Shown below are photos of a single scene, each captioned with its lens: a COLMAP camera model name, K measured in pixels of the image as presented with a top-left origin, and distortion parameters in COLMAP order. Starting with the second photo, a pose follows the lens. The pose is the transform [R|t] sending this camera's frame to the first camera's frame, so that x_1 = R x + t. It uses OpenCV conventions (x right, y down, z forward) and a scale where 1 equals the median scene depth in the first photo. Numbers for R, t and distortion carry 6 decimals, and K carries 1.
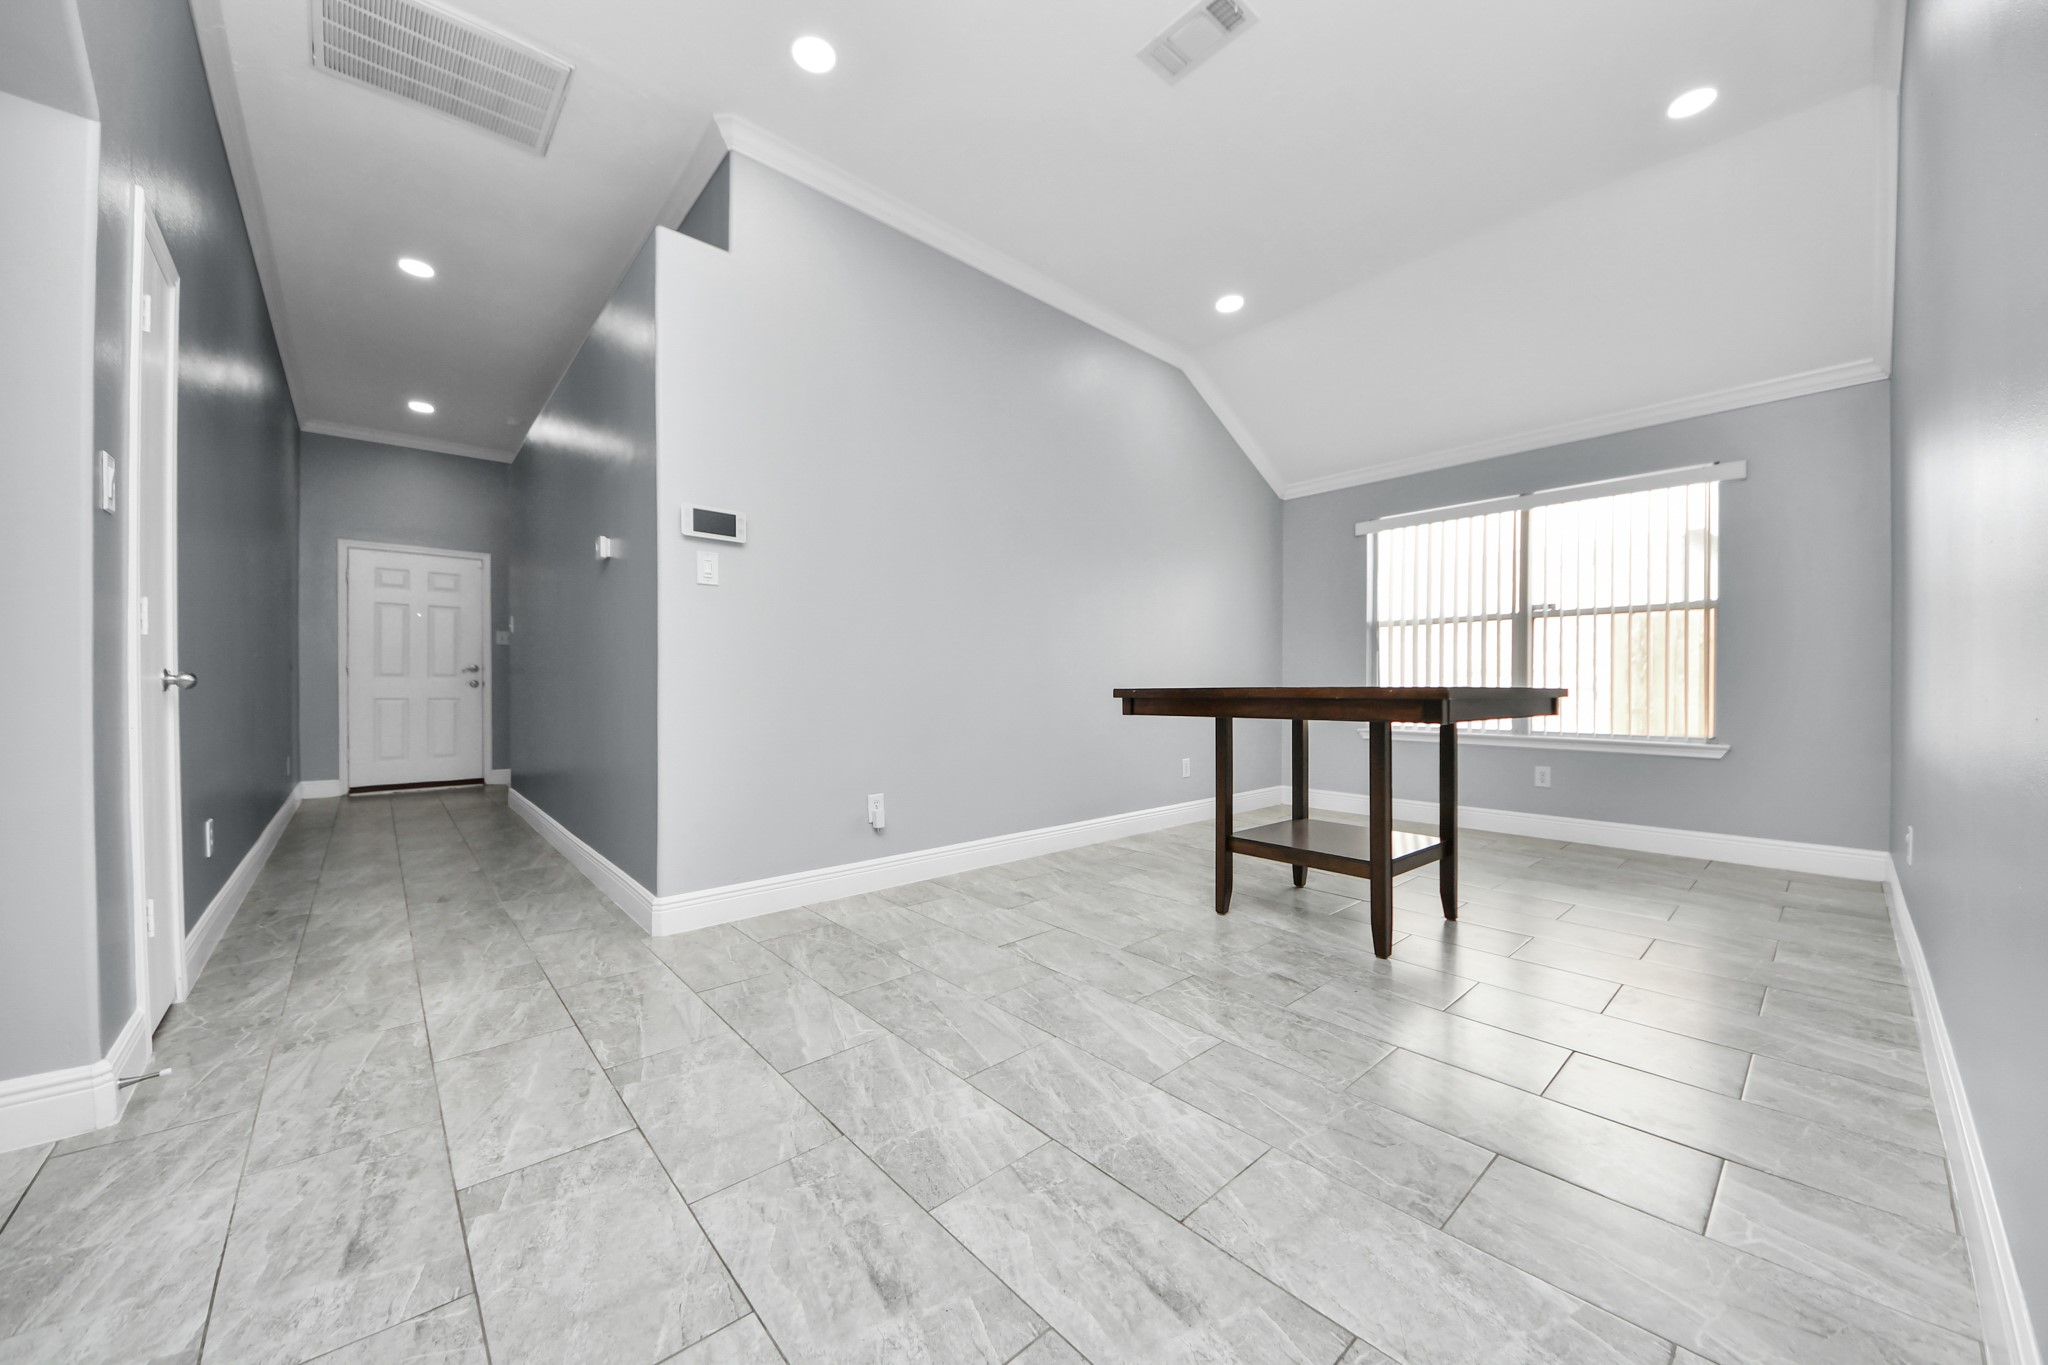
lens RADIAL K [[736.9, 0, 1023.1], [0, 736.9, 694.0], [0, 0, 1]] dist [0.049321, -0.020578]
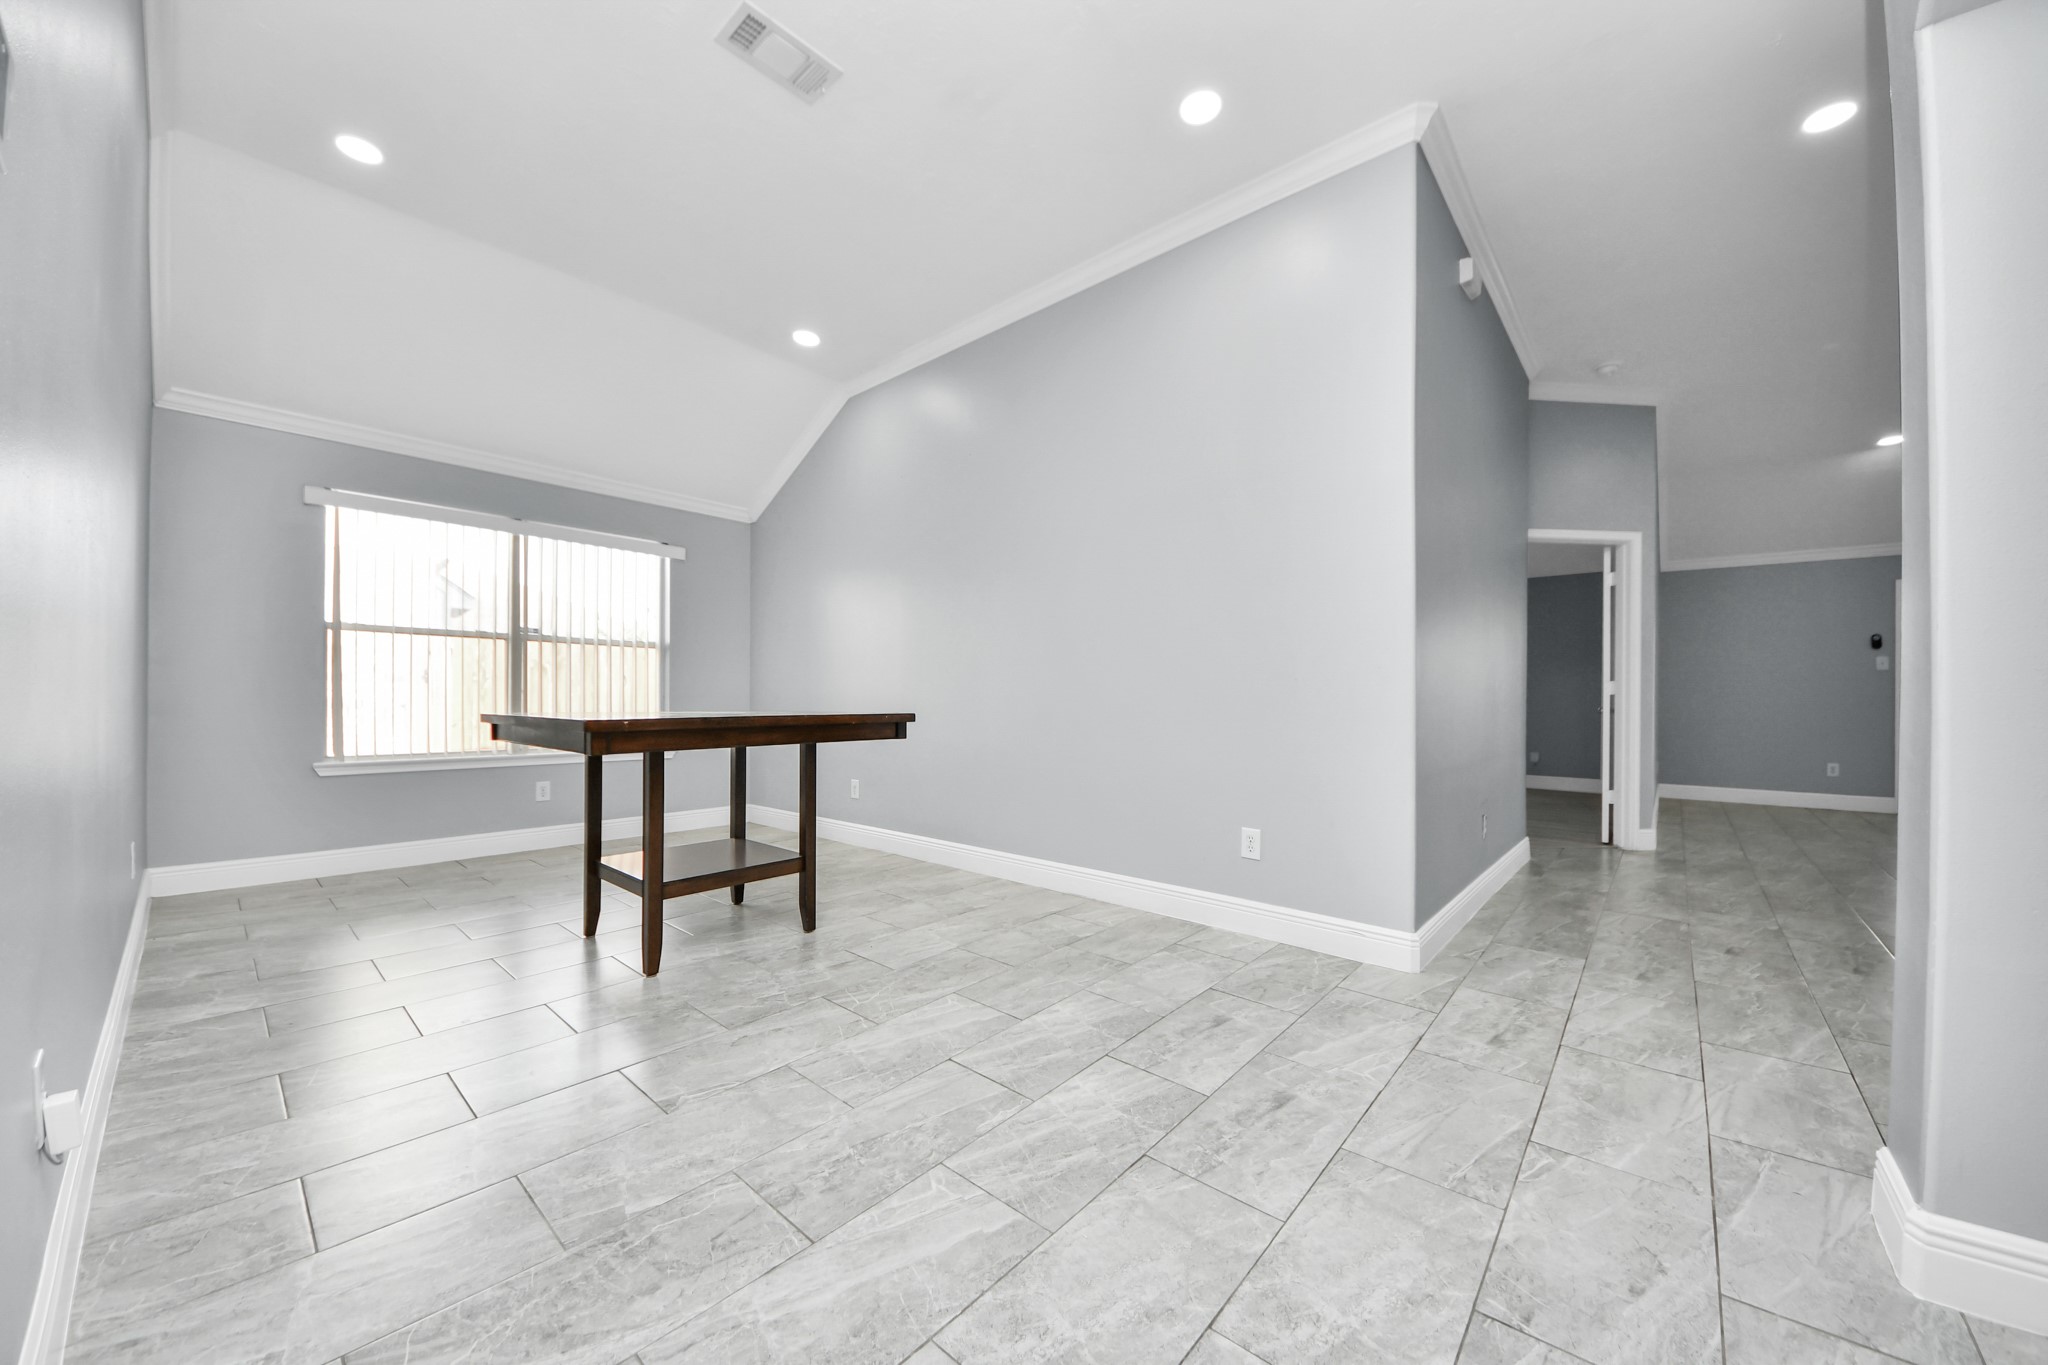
lens RADIAL K [[736.9, 0, 1023.1], [0, 736.9, 694.0], [0, 0, 1]] dist [0.049321, -0.020578]
pose [[-0.131200, 0.006302, 0.991336, -0.937017], [0.008589, 0.999949, -0.005220, -0.035096], [-0.991319, 0.007830, -0.131248, 0.972107]]
